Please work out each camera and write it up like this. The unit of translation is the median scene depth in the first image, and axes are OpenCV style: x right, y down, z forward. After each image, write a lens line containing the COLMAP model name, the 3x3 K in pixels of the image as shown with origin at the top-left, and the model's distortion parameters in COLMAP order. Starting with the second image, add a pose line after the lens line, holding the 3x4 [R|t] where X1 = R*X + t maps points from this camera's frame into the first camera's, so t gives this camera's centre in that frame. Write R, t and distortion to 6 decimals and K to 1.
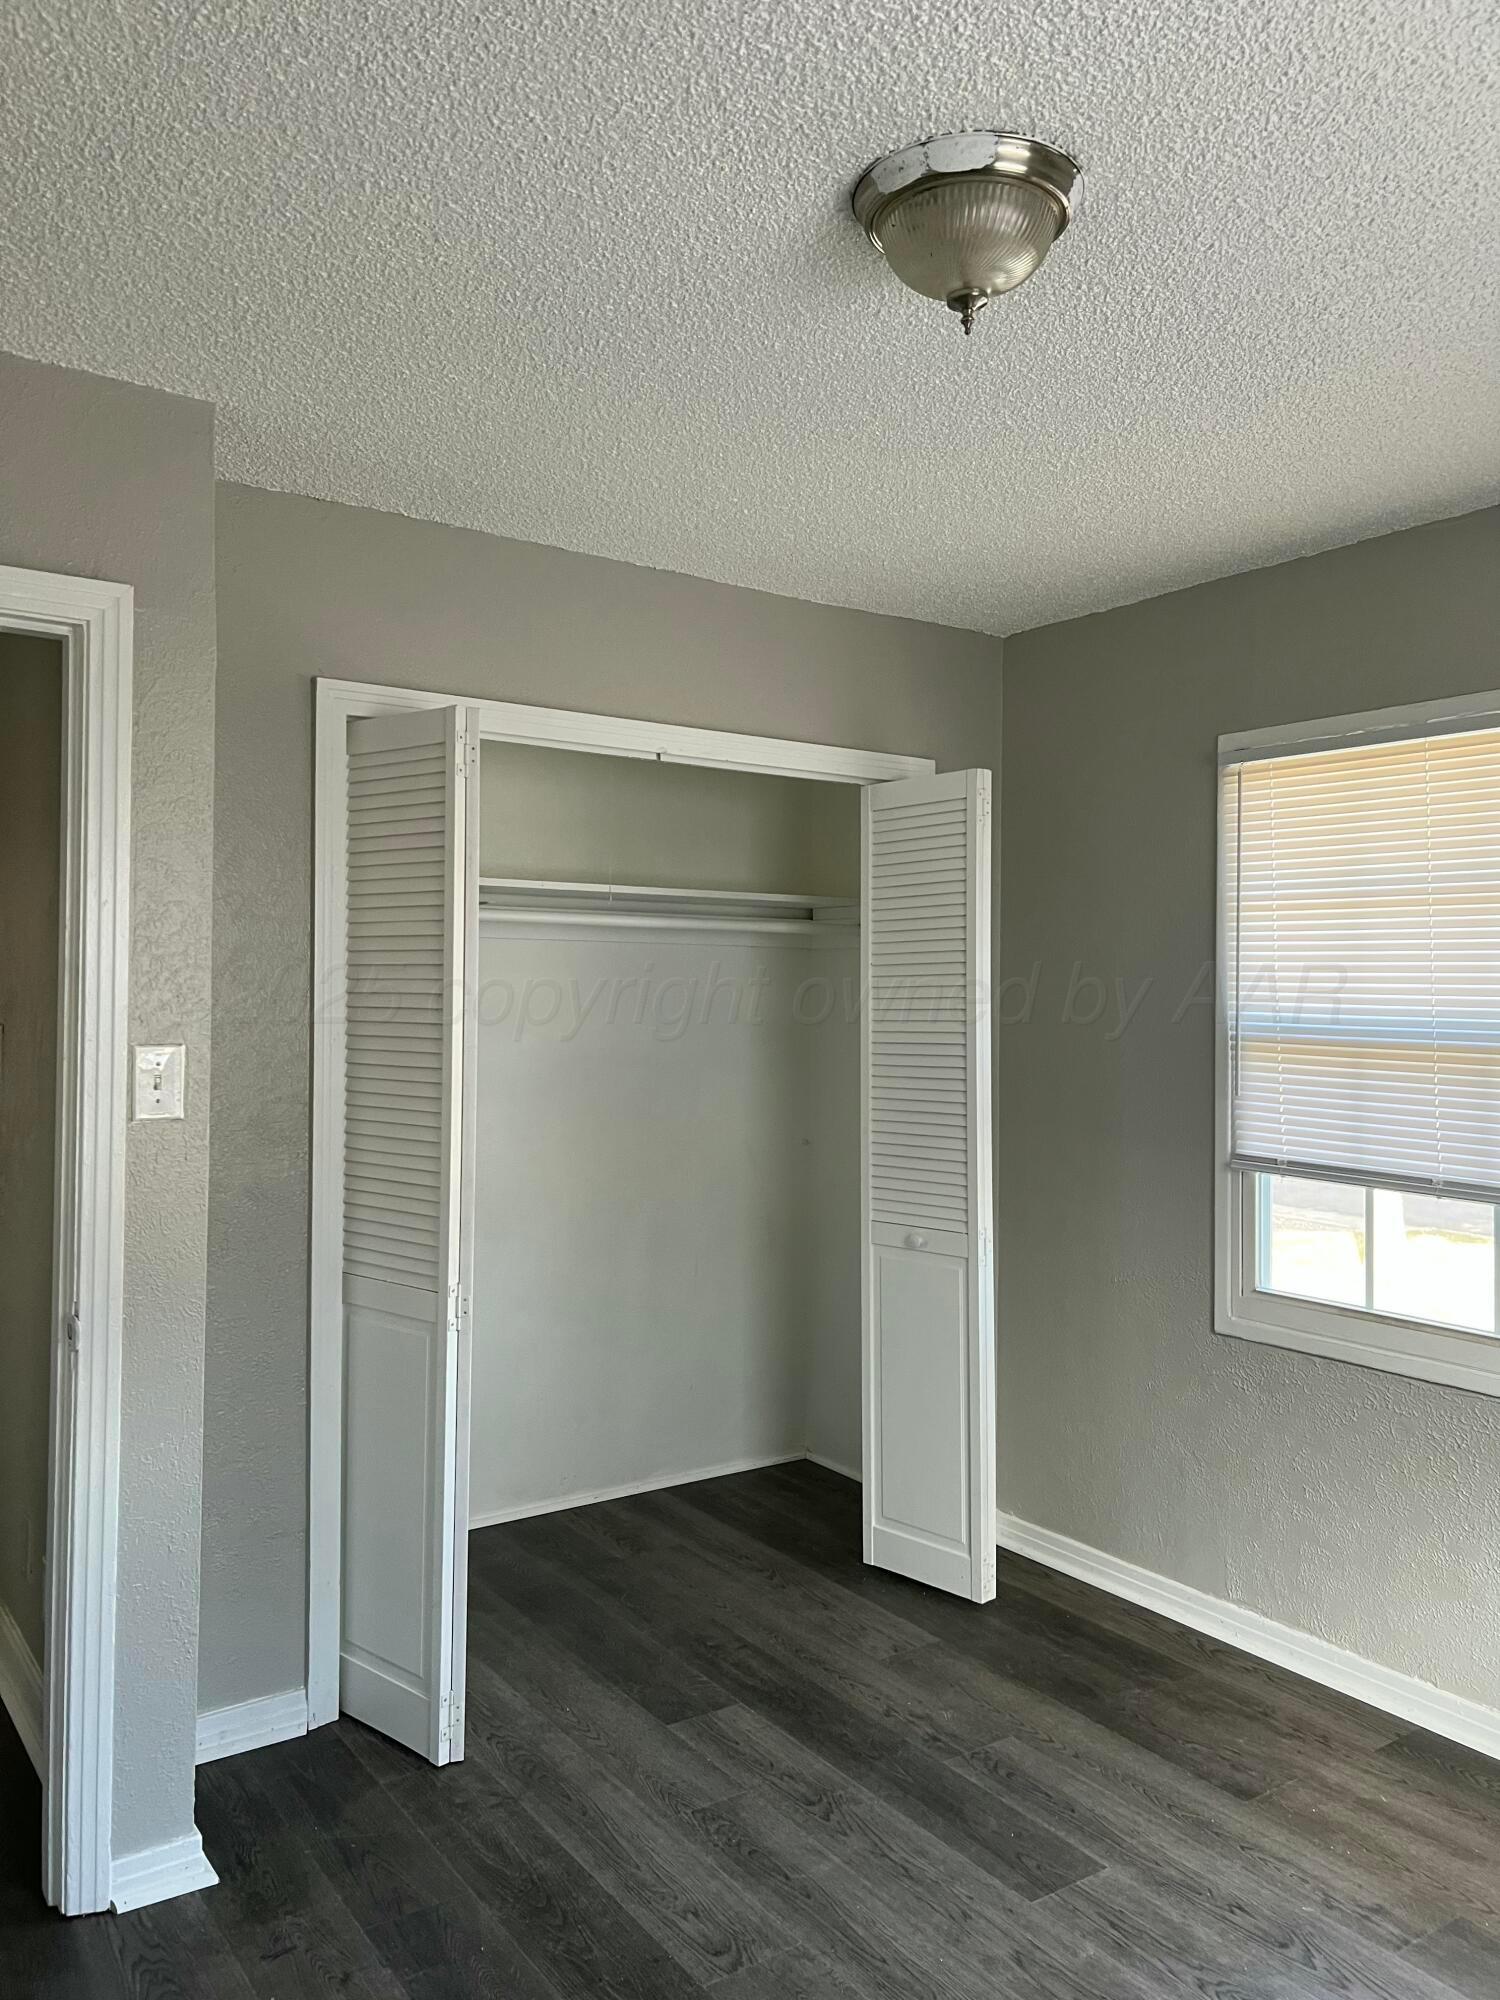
lens RADIAL K [[1495.2, 0, 756.3], [0, 1495.2, 1000.1], [0, 0, 1]] dist [0.008615, -0.002788]
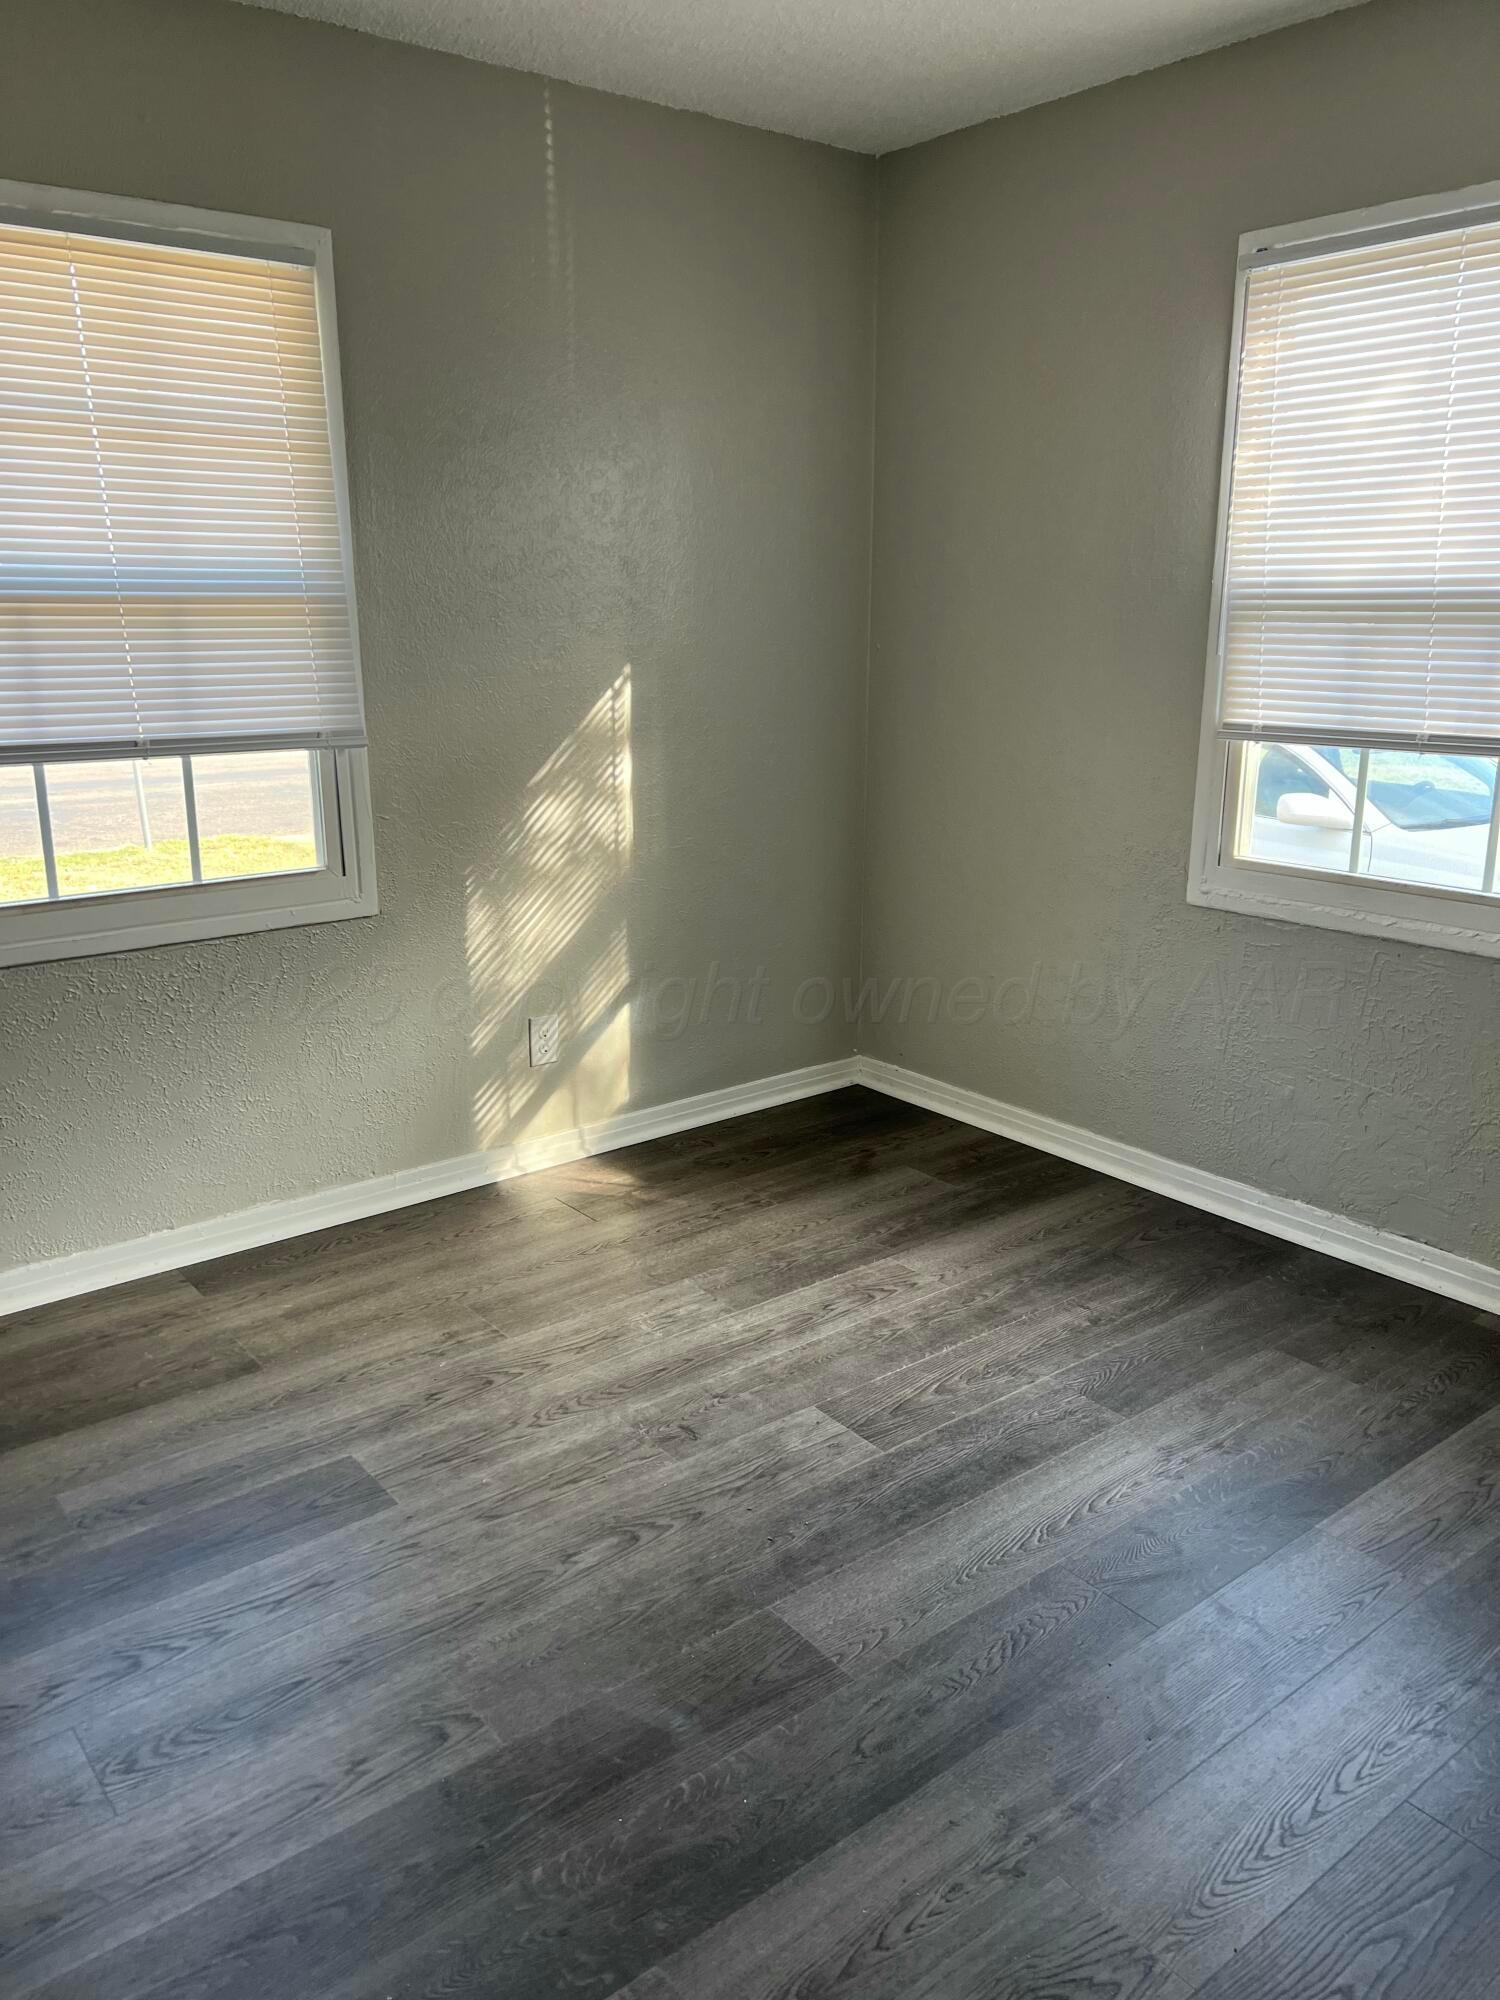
lens RADIAL K [[1495.2, 0, 756.3], [0, 1495.2, 1000.1], [0, 0, 1]] dist [0.008615, -0.002788]
pose [[-0.085148, -0.263103, 0.961003, -0.630970], [-0.010963, 0.964695, 0.263142, 0.025488], [-0.996308, 0.011870, -0.085026, 0.781229]]
